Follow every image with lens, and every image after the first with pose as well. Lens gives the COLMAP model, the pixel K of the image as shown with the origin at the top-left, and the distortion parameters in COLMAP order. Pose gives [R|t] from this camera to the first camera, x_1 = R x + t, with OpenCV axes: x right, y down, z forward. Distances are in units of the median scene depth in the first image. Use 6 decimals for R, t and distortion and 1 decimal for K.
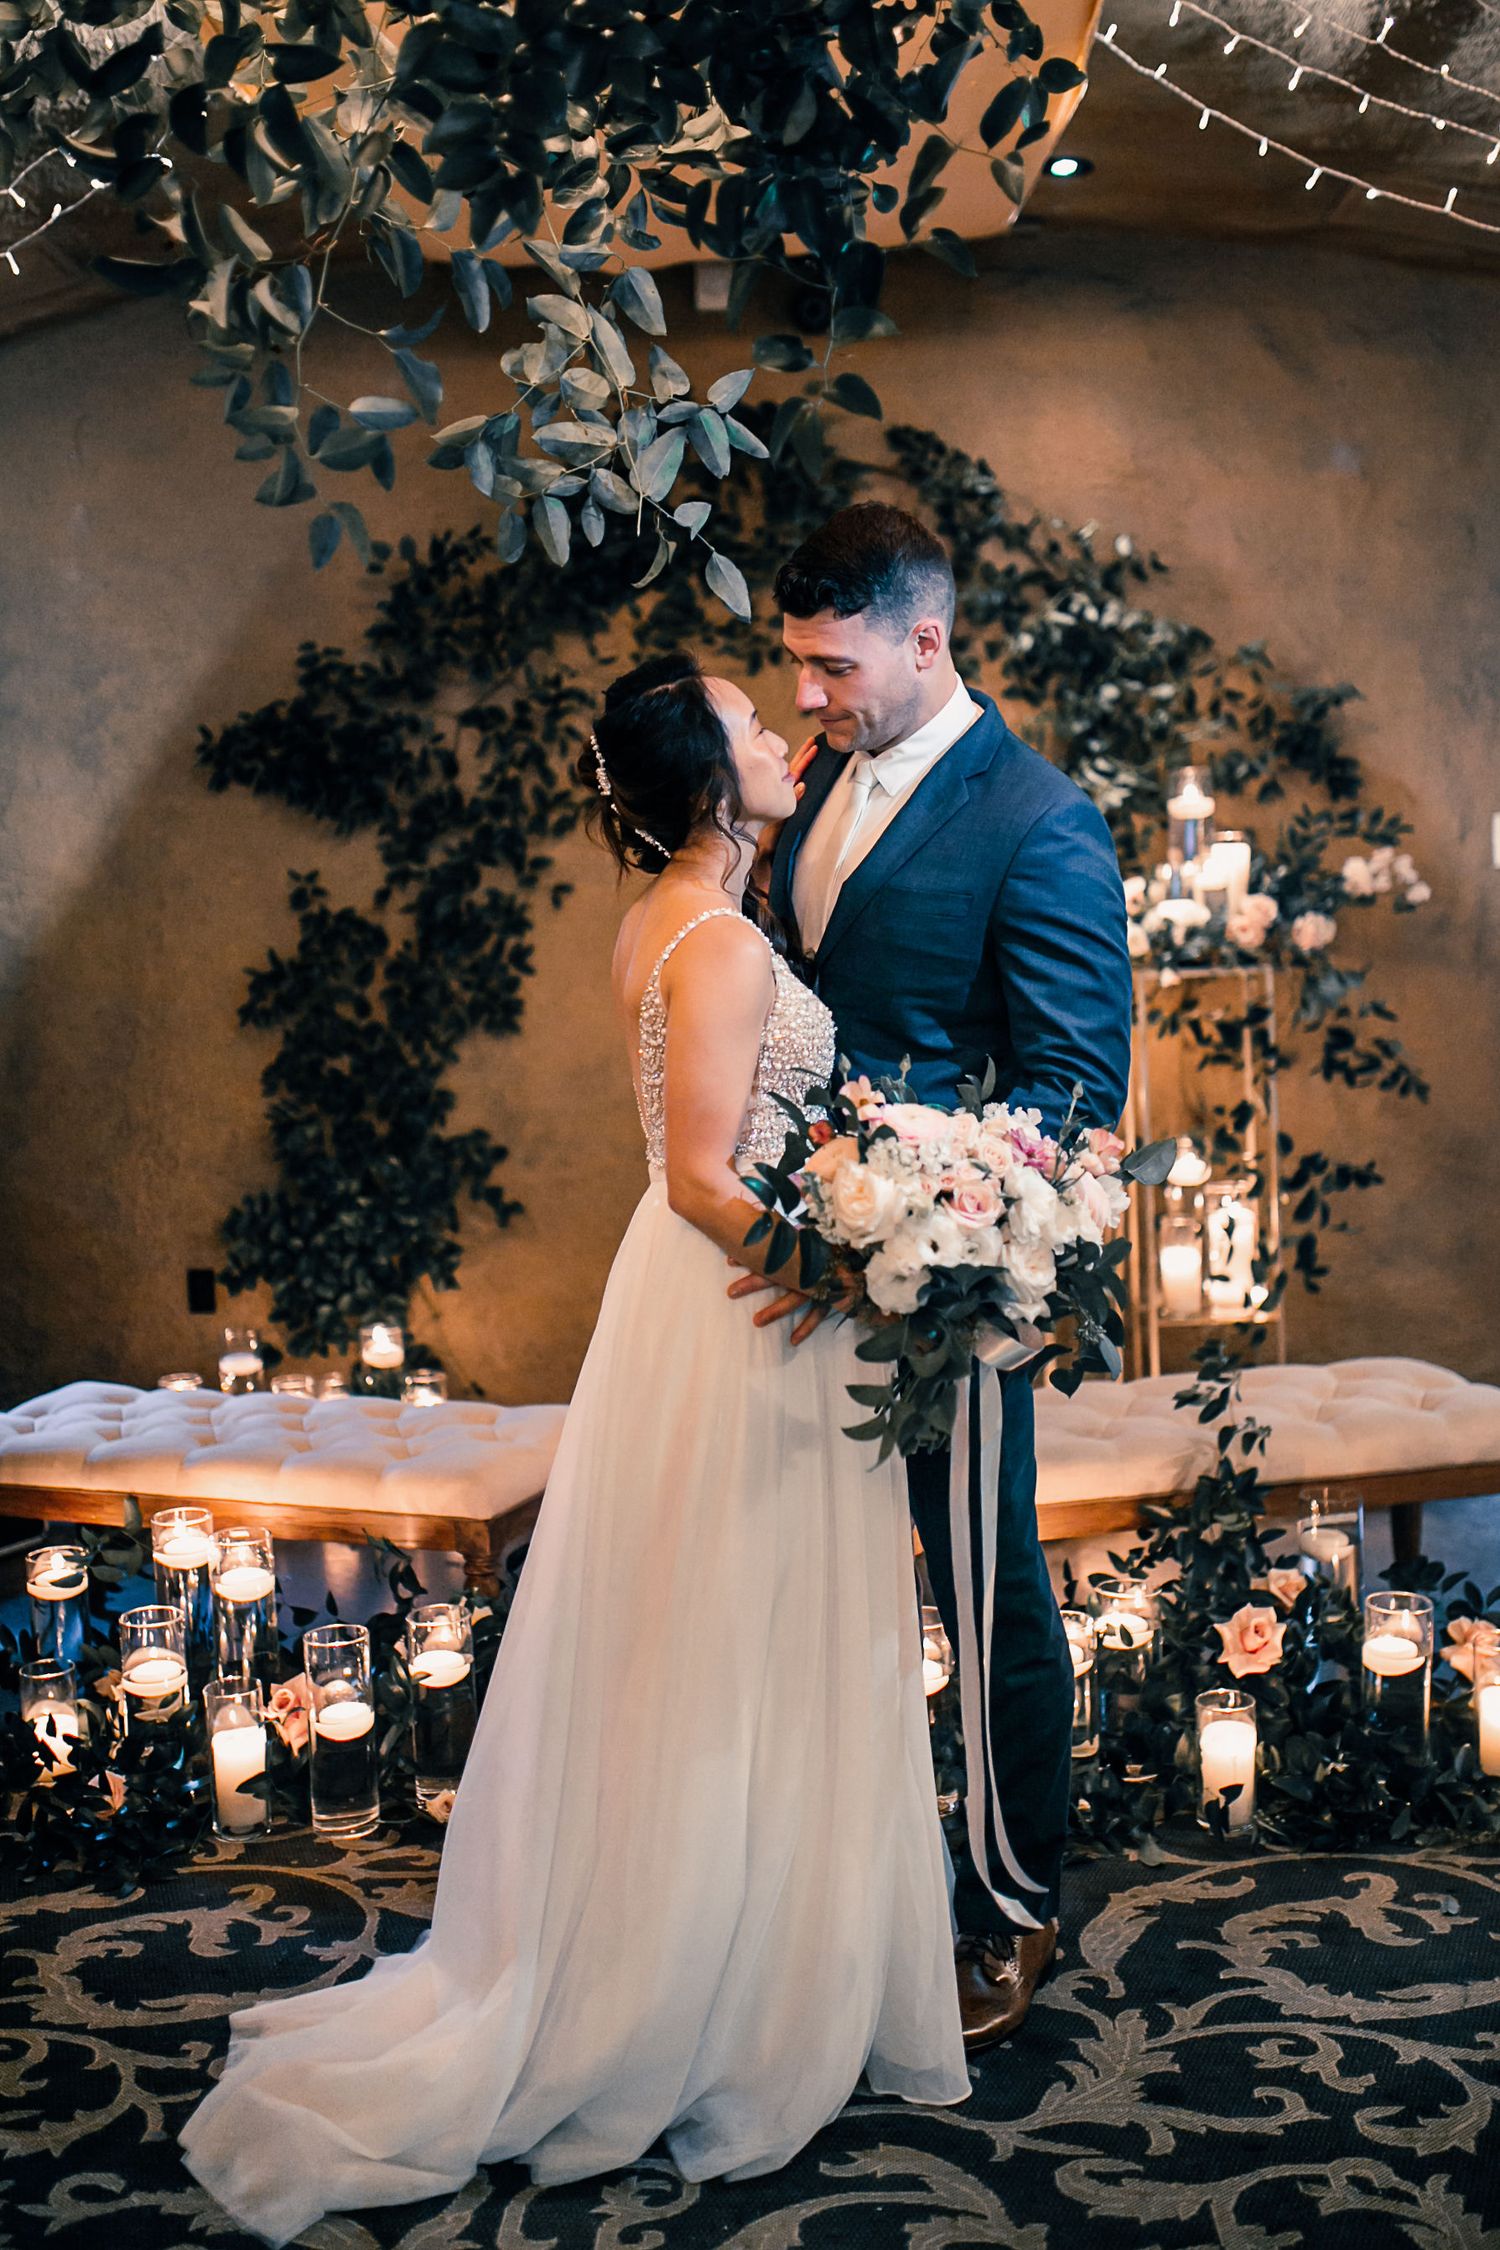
lens RADIAL K [[2688.6, 0, 756.5], [0, 2688.6, 1119.4], [0, 0, 1]] dist [-0.002874, 0.000000]
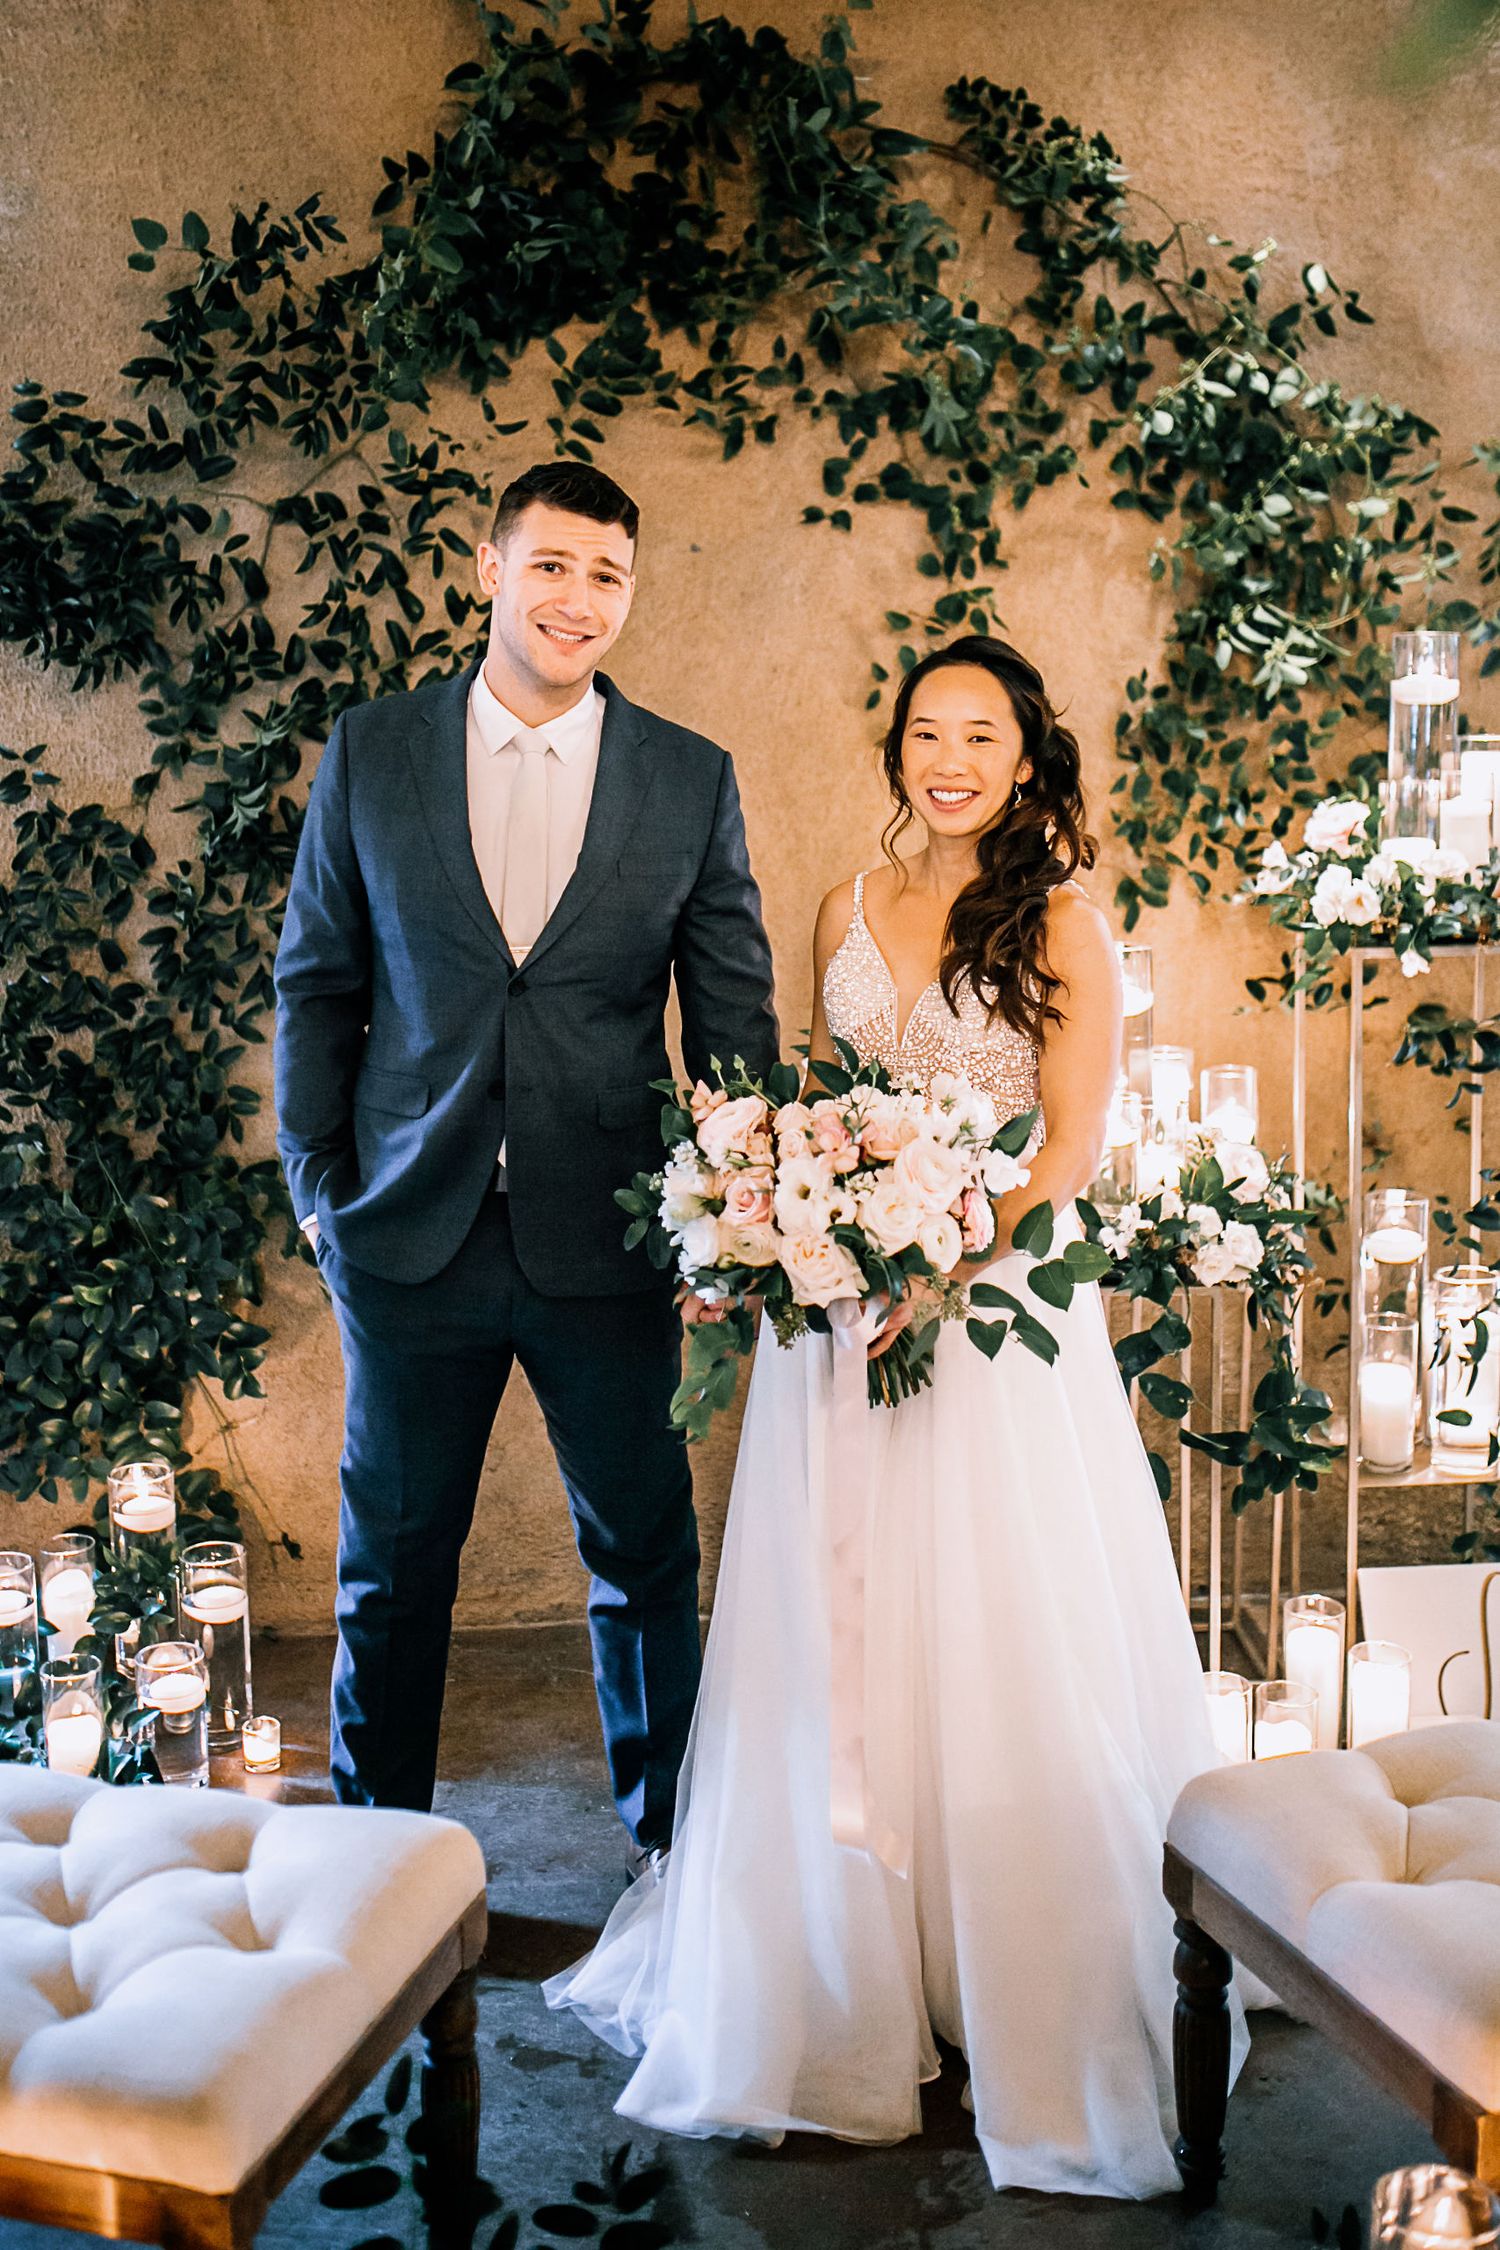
lens RADIAL K [[2688.6, 0, 804.3], [0, 2688.6, 1032.2], [0, 0, 1]] dist [-0.002874, 0.000000]
pose [[0.994042, 0.012741, 0.108253, -0.052806], [-0.017672, 0.998843, 0.044720, -0.056739], [-0.107558, -0.046366, 0.993117, 0.349489]]
